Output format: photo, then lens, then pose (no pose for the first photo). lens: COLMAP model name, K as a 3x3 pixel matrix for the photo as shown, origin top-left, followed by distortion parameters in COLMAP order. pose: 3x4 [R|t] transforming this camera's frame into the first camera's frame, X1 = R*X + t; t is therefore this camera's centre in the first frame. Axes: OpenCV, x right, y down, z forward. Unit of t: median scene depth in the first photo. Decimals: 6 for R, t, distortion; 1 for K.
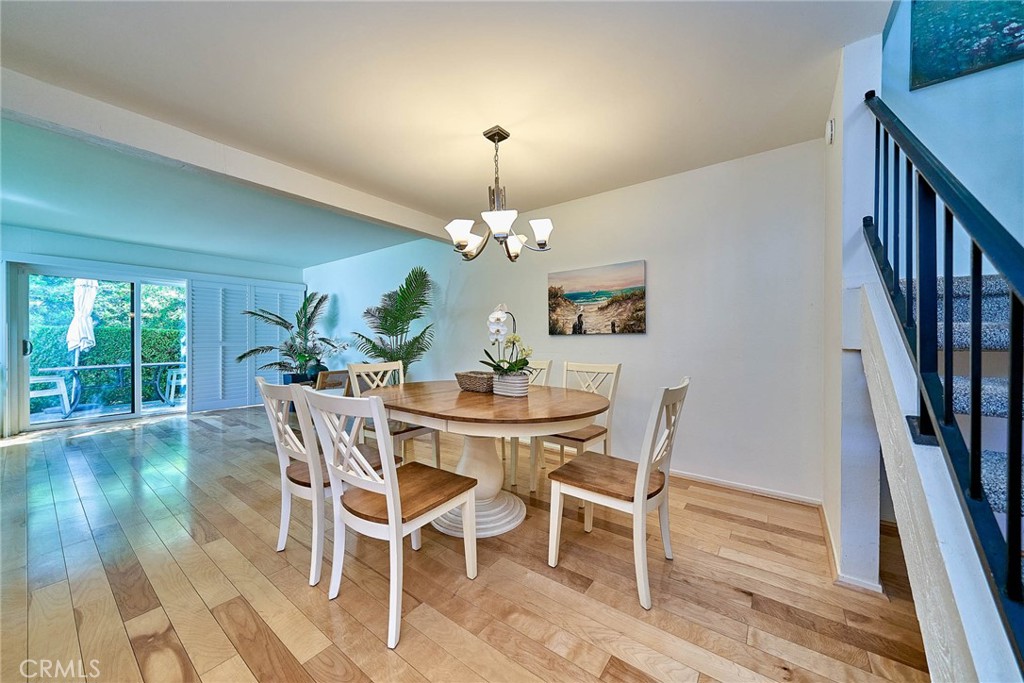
lens RADIAL K [[359.4, 0, 502.1], [0, 359.4, 340.5], [0, 0, 1]] dist [-0.000195, -0.000022]
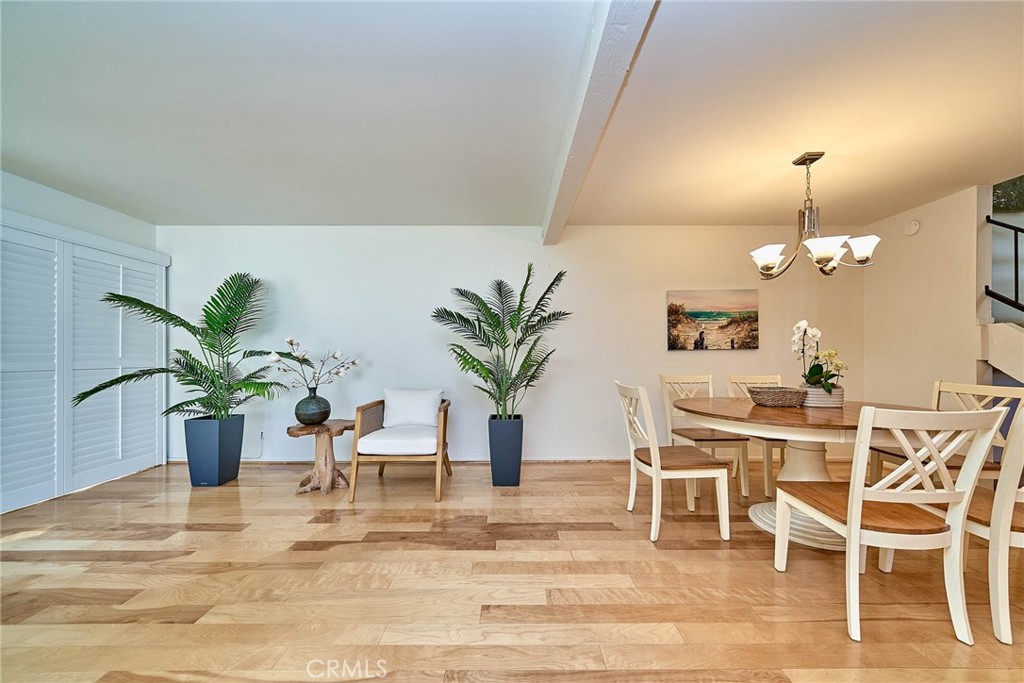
lens RADIAL K [[358.1, 0, 513.8], [0, 358.1, 353.6], [0, 0, 1]] dist [-0.000916, -0.000235]
pose [[0.798102, 0.001190, 0.602522, -0.922218], [0.001455, 0.999991, -0.003903, -0.001100], [-0.602521, 0.003992, 0.798093, 0.478460]]
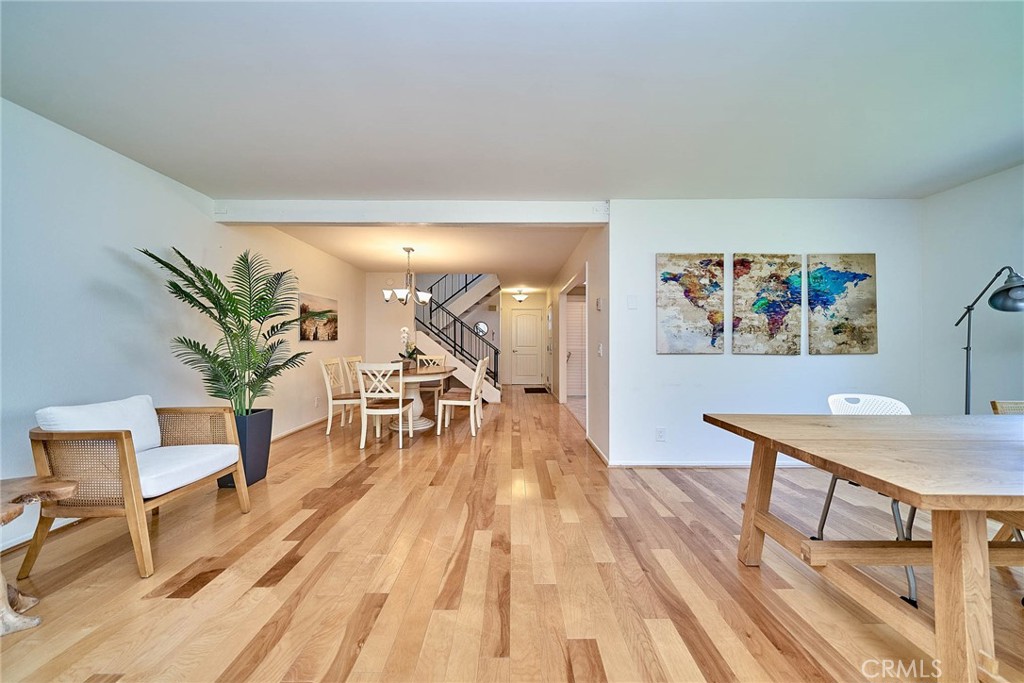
lens RADIAL K [[349.5, 0, 516.8], [0, 349.5, 339.8], [0, 0, 1]] dist [-0.001899, -0.000096]
pose [[-0.605640, 0.007027, 0.795708, -1.464719], [0.003328, 0.999975, -0.006297, -0.007361], [-0.795732, -0.001166, -0.605648, 1.237472]]
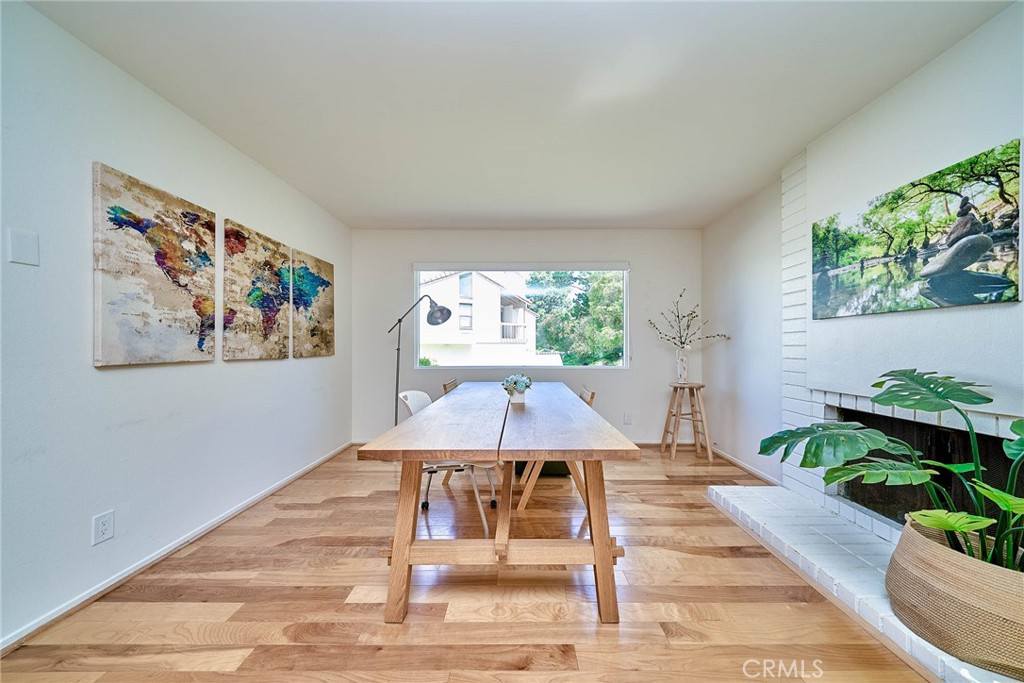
lens RADIAL K [[352.5, 0, 513.2], [0, 352.5, 345.5], [0, 0, 1]] dist [0.000977, -0.000117]
pose [[-0.809590, 0.001612, -0.586994, -1.101179], [0.000485, 0.999998, 0.002077, -0.003050], [0.586996, 0.001397, -0.809589, 1.059142]]
